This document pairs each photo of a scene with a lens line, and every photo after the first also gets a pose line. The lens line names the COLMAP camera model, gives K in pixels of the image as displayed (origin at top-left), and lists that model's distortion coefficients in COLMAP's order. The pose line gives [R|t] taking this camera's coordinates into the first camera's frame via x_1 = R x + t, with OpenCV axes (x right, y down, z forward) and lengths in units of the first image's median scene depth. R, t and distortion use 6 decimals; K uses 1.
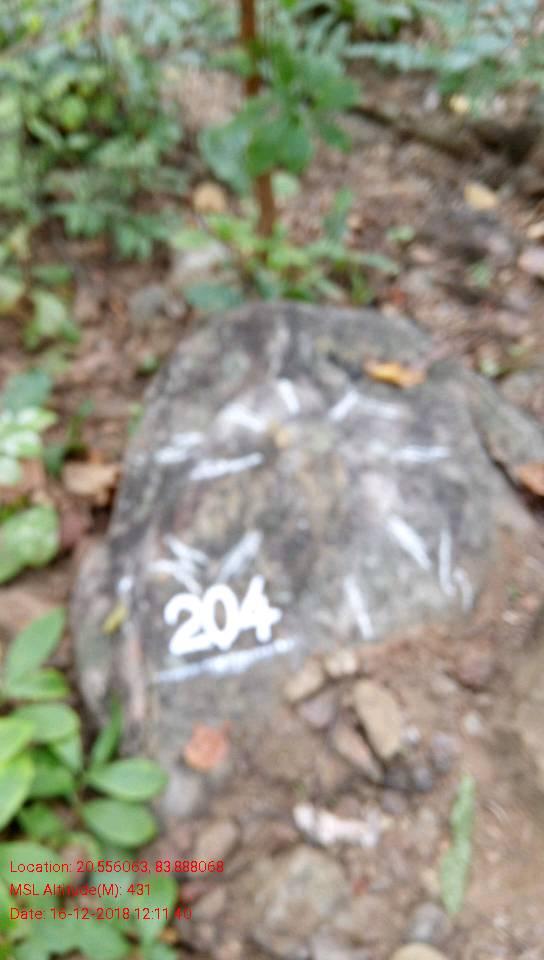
lens RADIAL K [[779.1, 0, 269.6], [0, 779.1, 496.6], [0, 0, 1]] dist [0.118727, -0.170720]
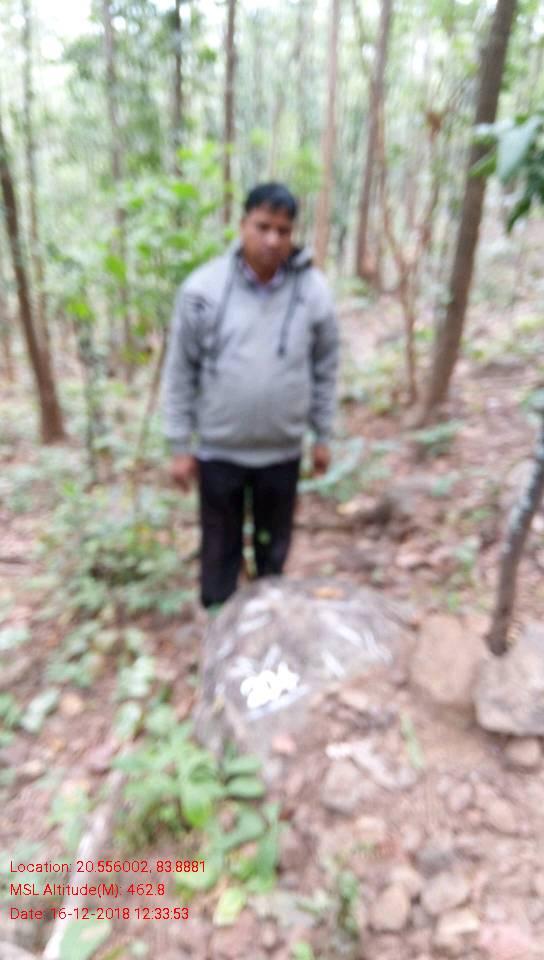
lens RADIAL K [[779.1, 0, 269.6], [0, 779.1, 496.6], [0, 0, 1]] dist [0.118727, -0.170720]
pose [[0.966566, -0.239196, 0.092389, -0.129963], [0.249939, 0.798375, -0.547840, 0.862049], [0.057280, 0.552615, 0.831466, -0.937909]]
